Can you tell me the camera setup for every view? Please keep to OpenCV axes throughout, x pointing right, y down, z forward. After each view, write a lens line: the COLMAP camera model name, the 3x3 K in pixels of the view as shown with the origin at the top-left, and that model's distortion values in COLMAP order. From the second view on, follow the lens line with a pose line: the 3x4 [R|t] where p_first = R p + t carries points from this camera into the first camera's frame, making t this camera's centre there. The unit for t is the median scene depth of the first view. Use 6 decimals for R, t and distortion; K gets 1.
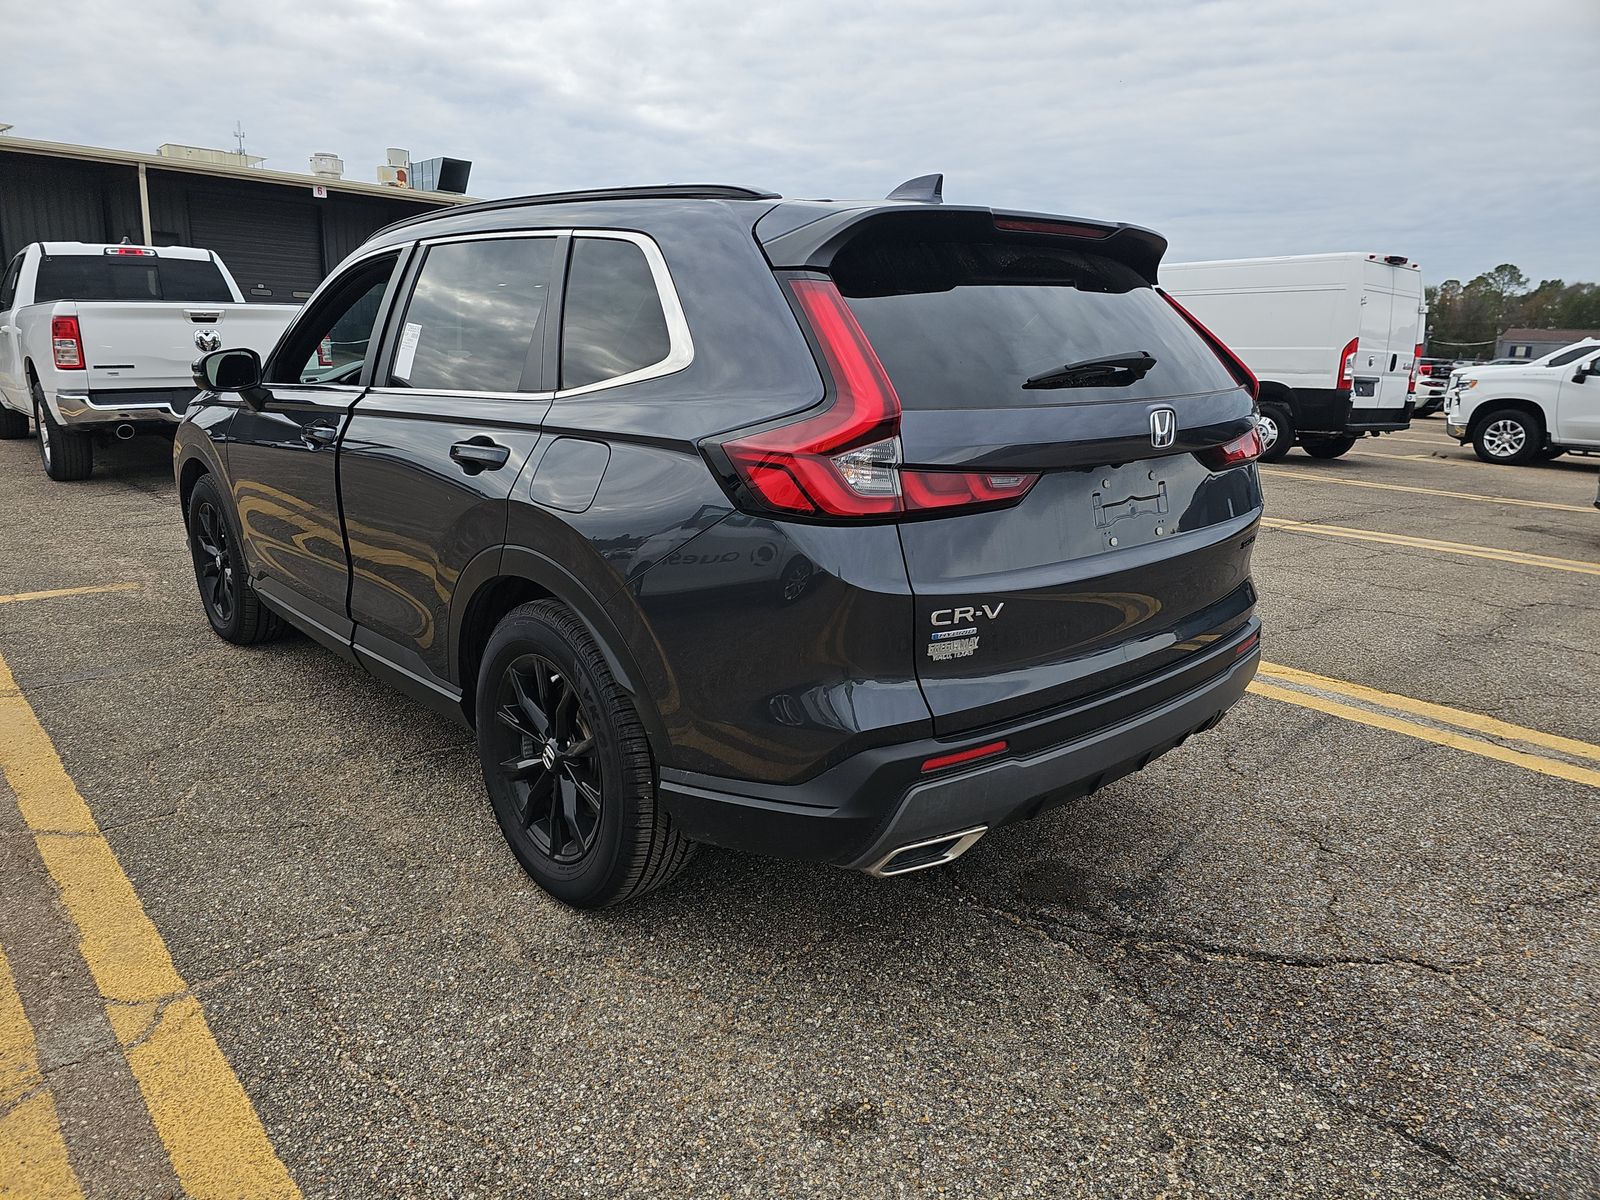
lens RADIAL K [[1094.8, 0, 765.8], [0, 1094.8, 586.7], [0, 0, 1]] dist [0.061736, -0.072408]
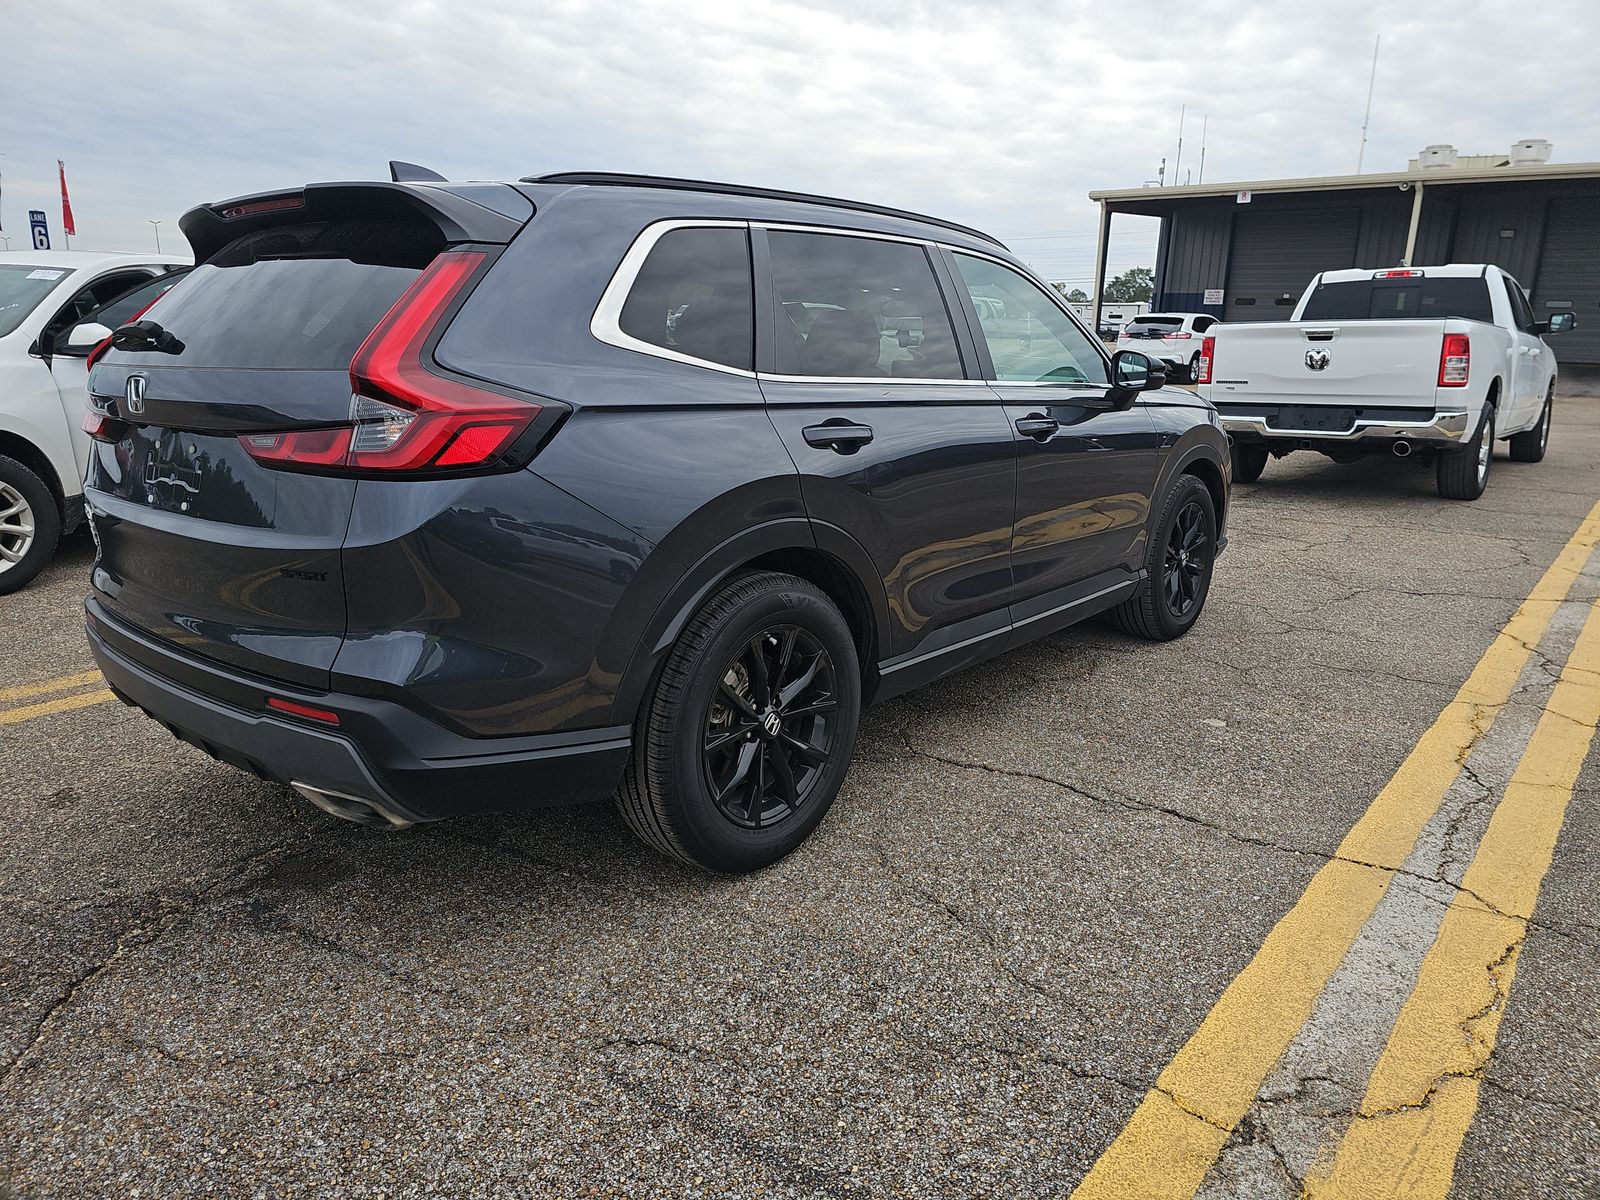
lens RADIAL K [[1074.1, 0, 798.8], [0, 1074.1, 607.2], [0, 0, 1]] dist [-0.000488, 0.002382]
pose [[0.131329, 0.216295, -0.967455, 0.417843], [-0.228603, 0.956213, 0.182750, -0.079206], [0.964621, 0.197163, 0.175024, 0.428464]]
